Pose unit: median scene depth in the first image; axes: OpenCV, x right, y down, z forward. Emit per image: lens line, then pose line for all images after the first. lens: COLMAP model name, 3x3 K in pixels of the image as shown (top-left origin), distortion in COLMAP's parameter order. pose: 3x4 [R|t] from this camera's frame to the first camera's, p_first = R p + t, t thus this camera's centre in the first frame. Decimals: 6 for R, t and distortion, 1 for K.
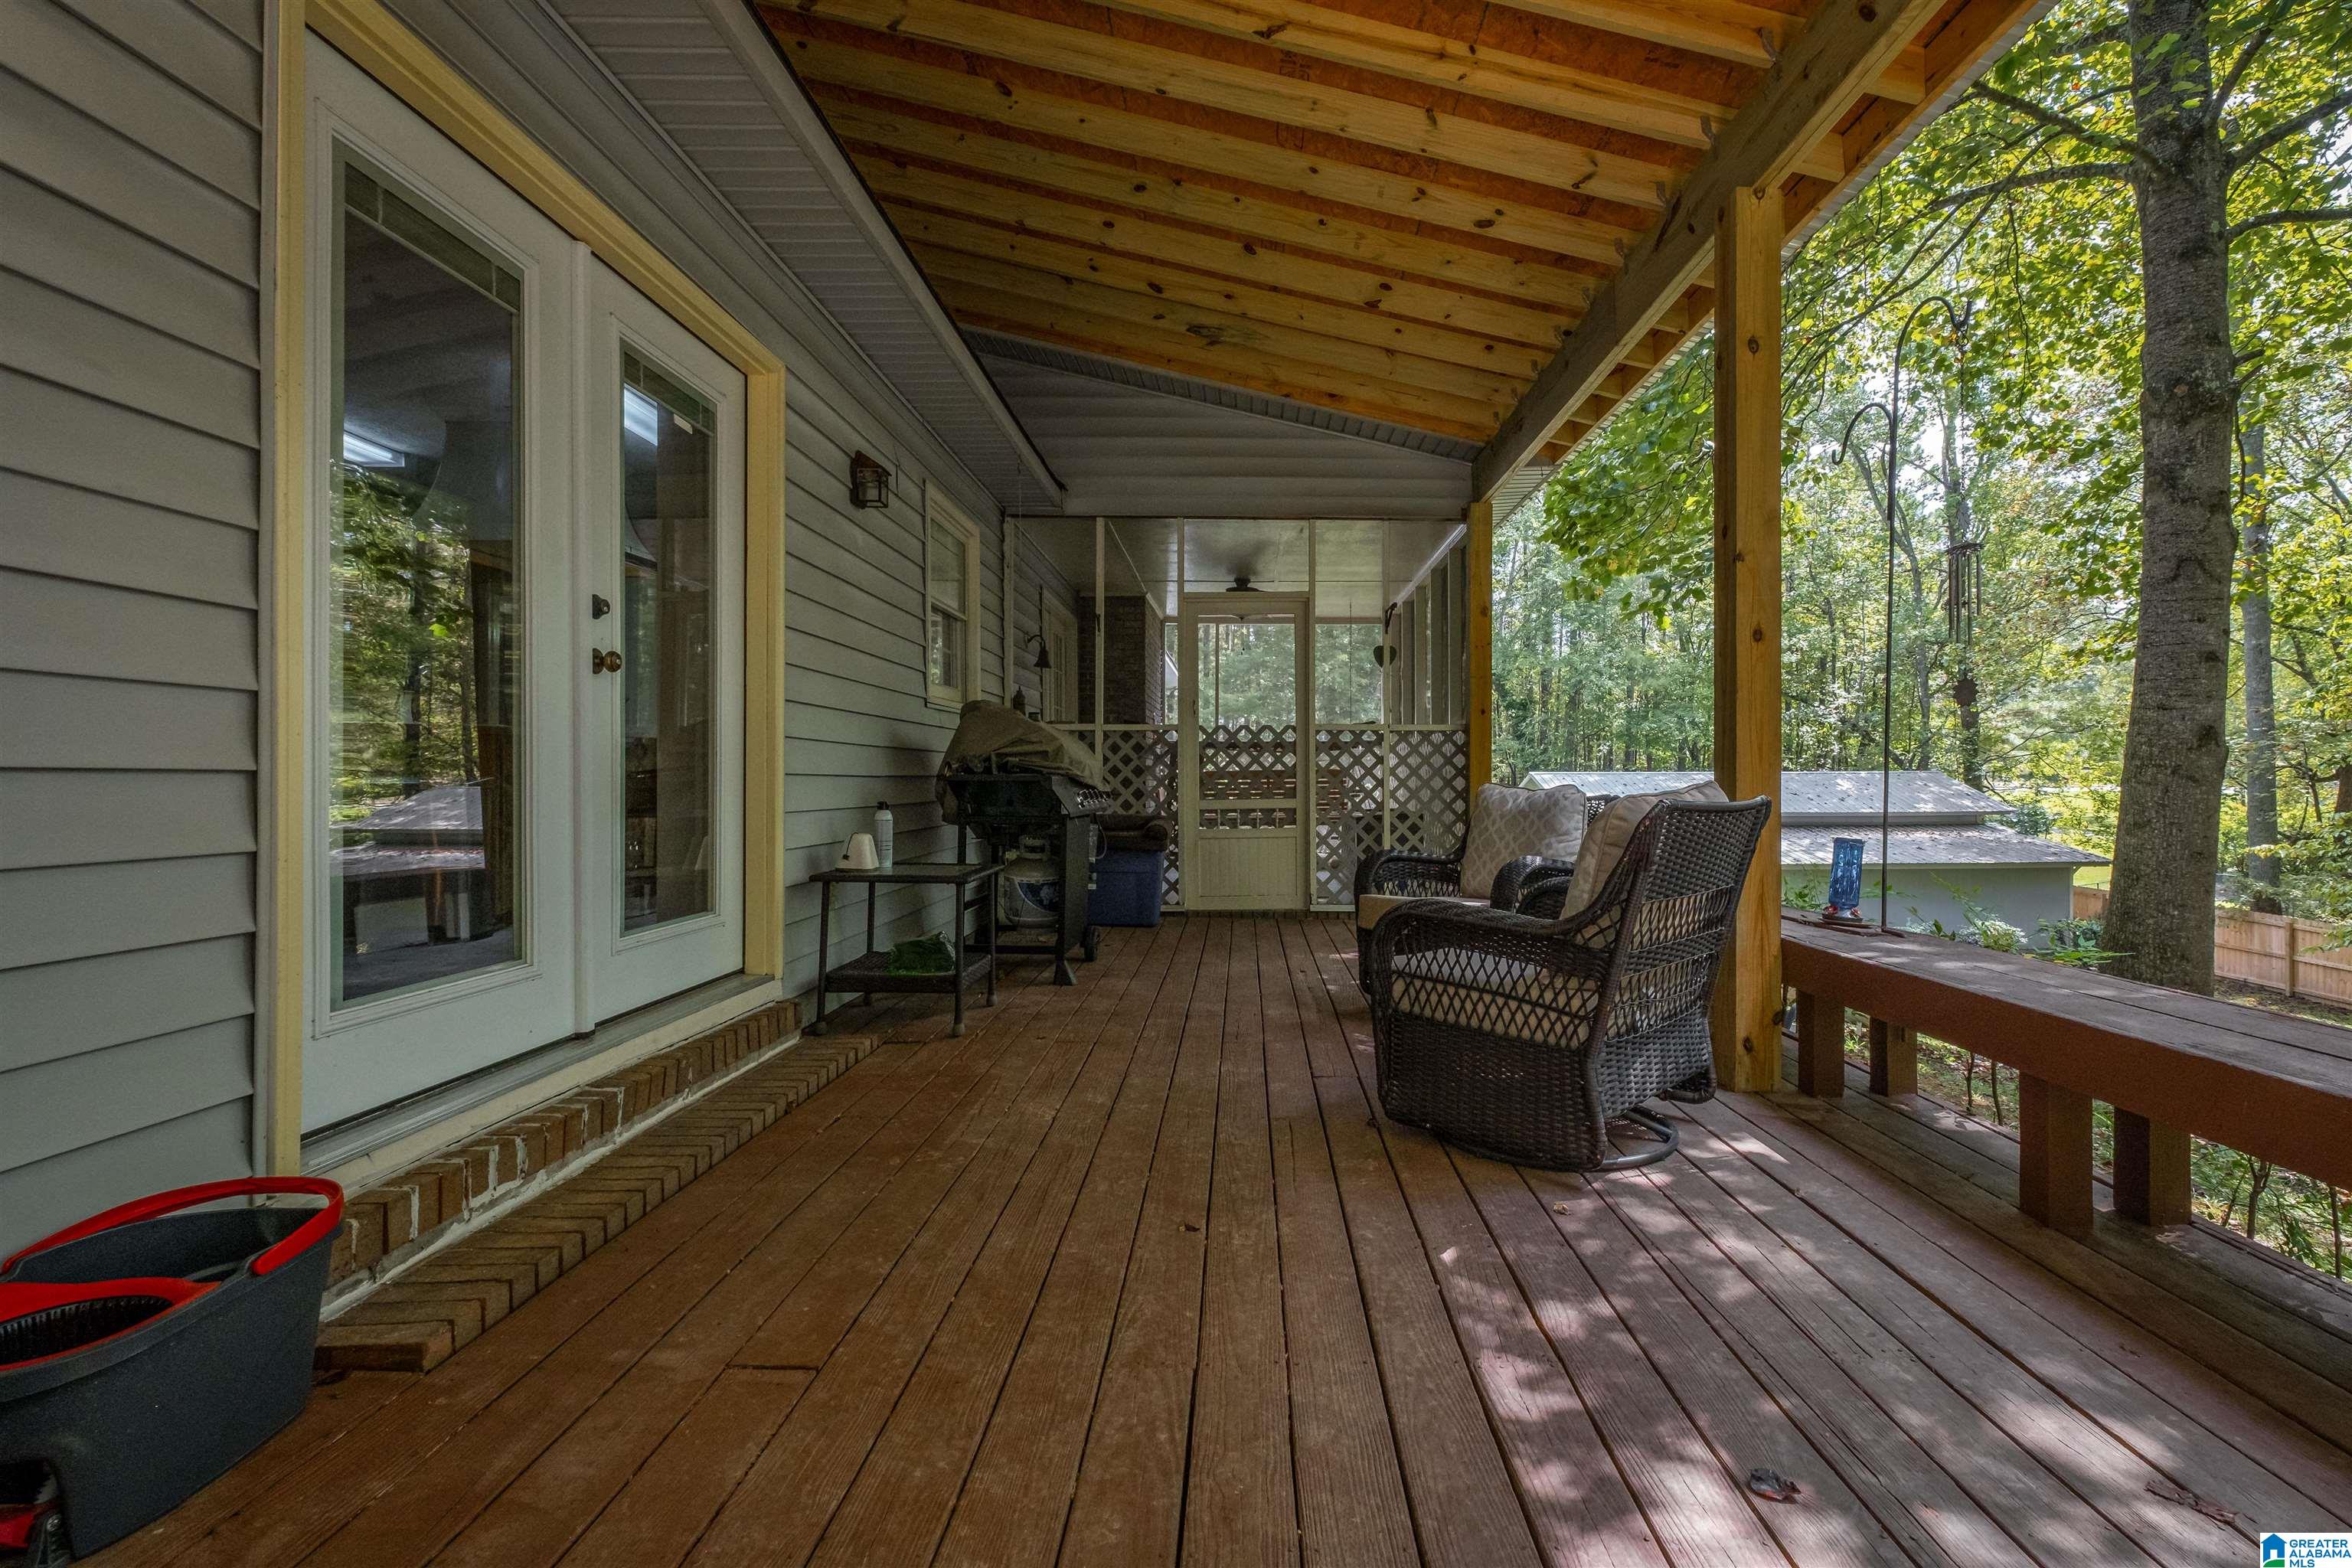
lens RADIAL K [[1008.3, 0, 1176.0], [0, 1008.3, 765.5], [0, 0, 1]] dist [0.000120, -0.000083]
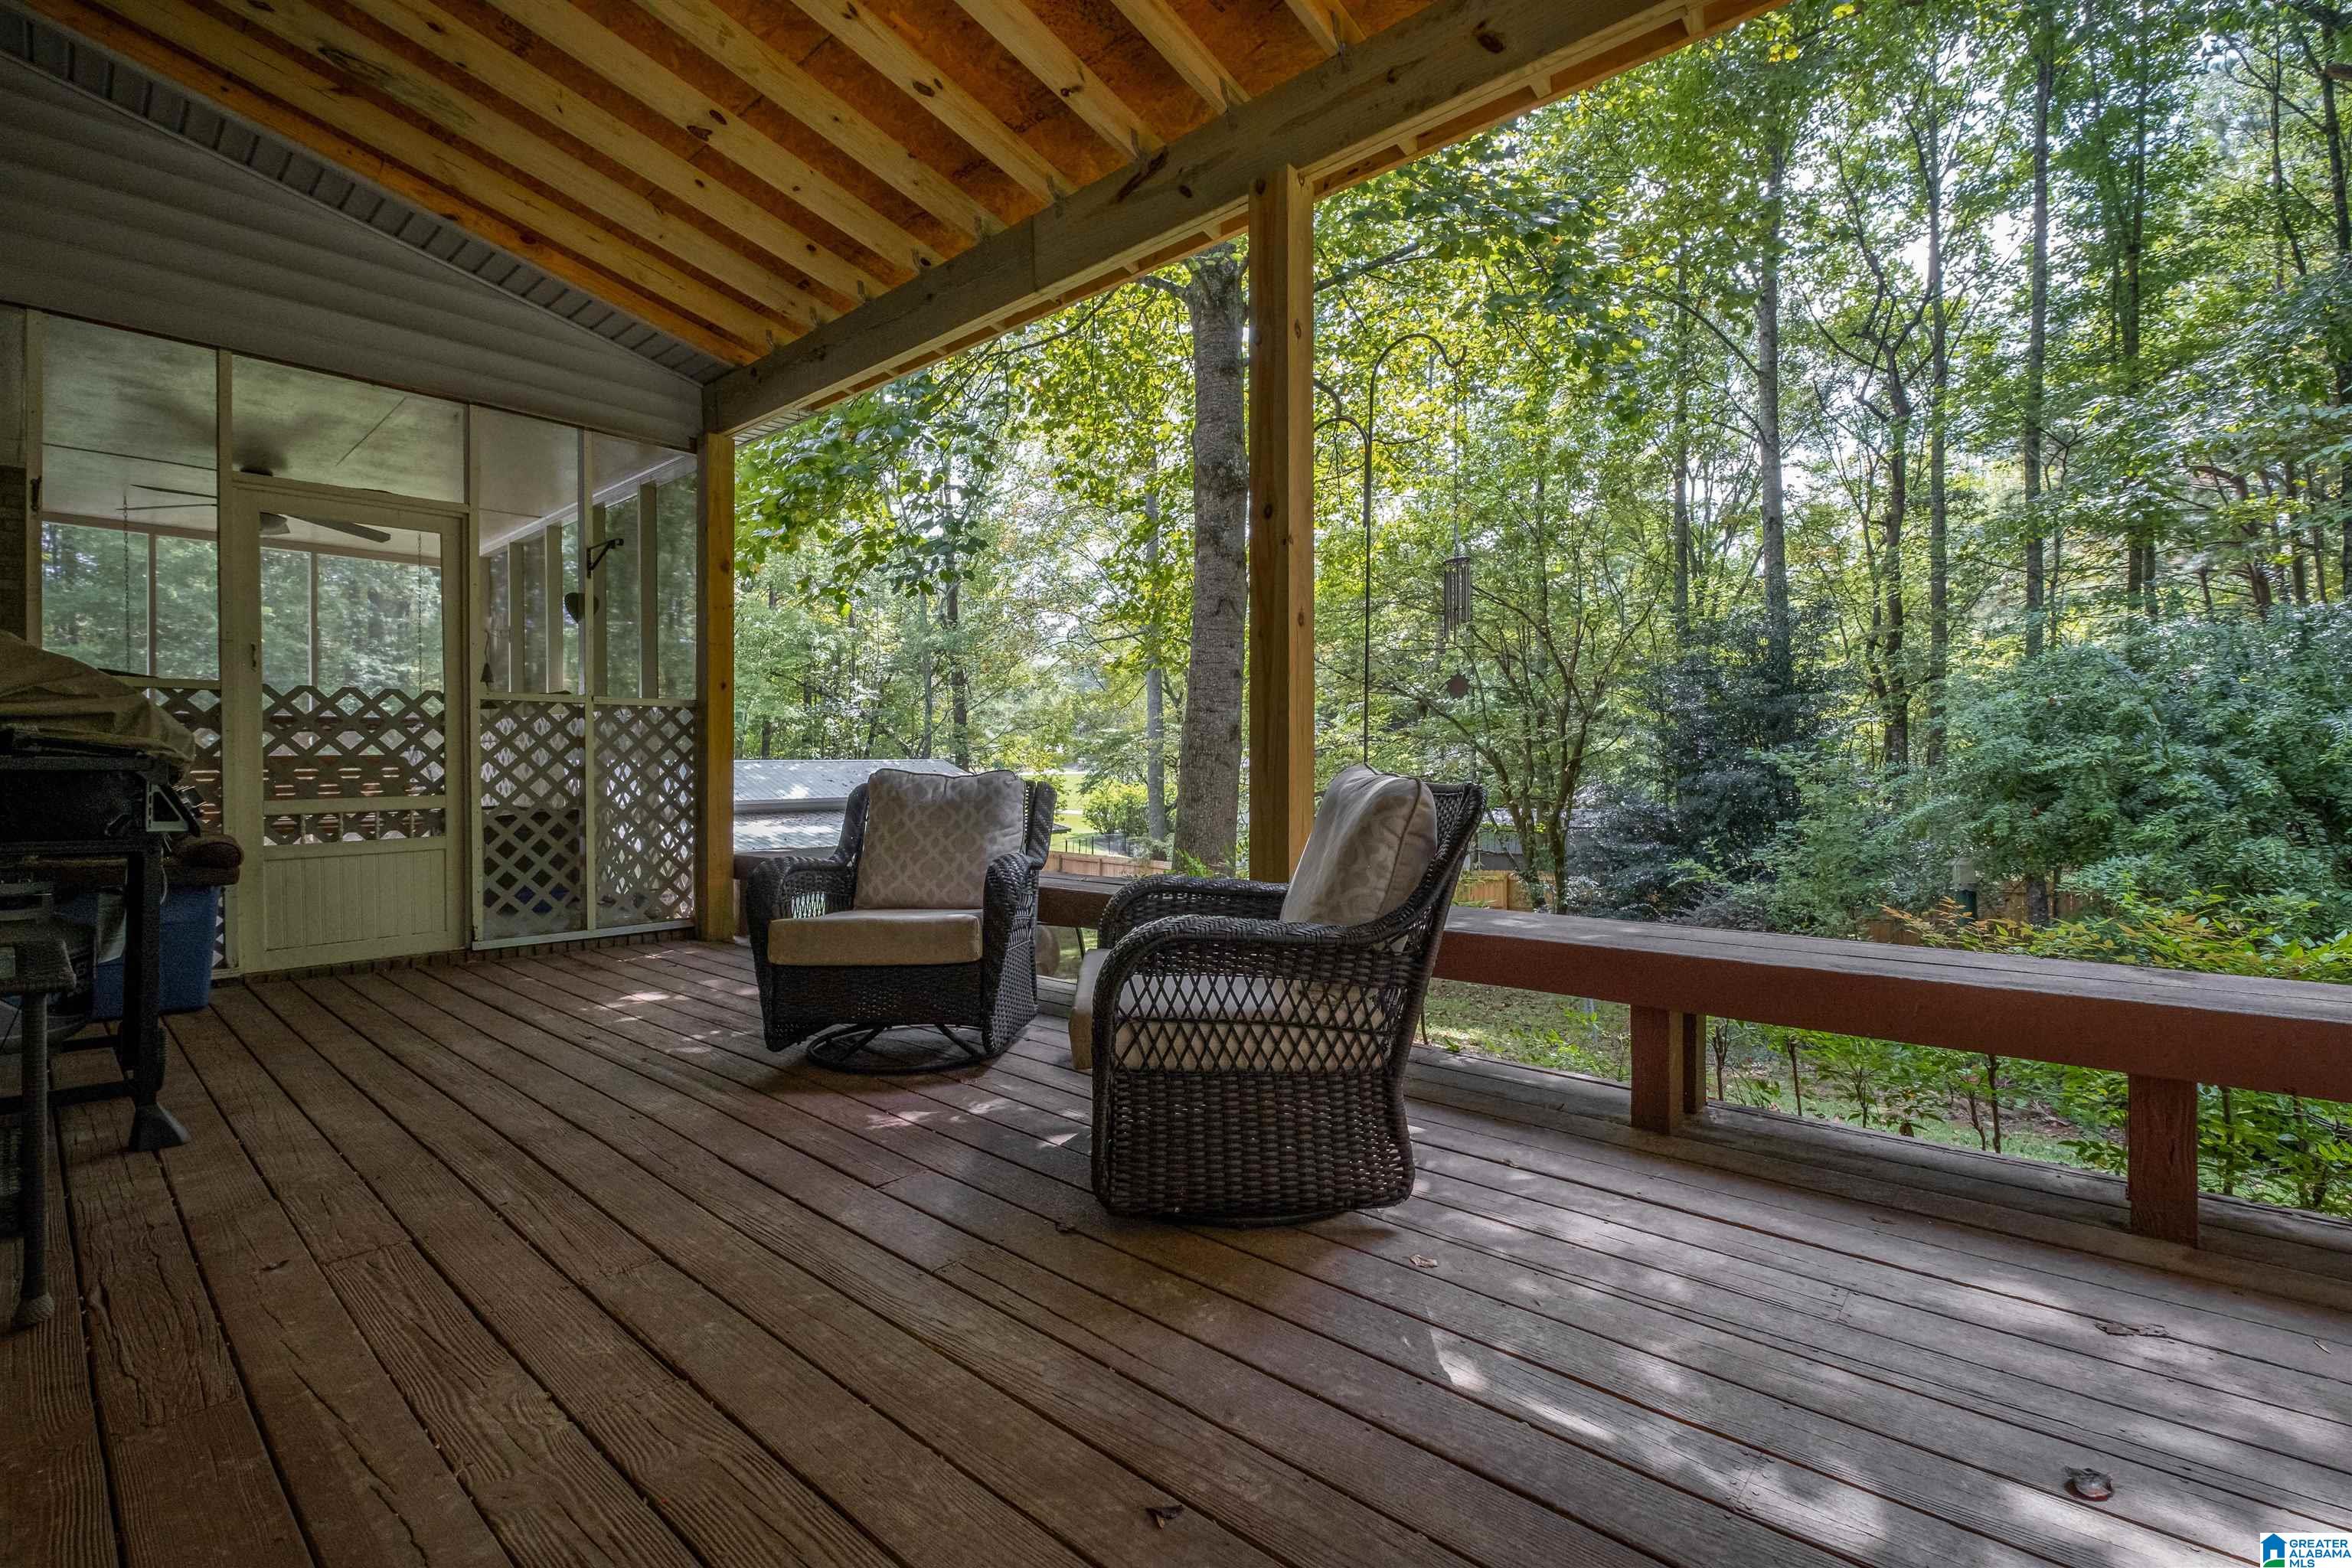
lens RADIAL K [[1065.4, 0, 1176.6], [0, 1065.4, 760.6], [0, 0, 1]] dist [0.013321, -0.011408]
pose [[0.669720, 0.000826, 0.742613, -0.148631], [-0.006009, 0.999973, 0.004306, 0.003864], [-0.742590, -0.007346, 0.669707, 0.188825]]
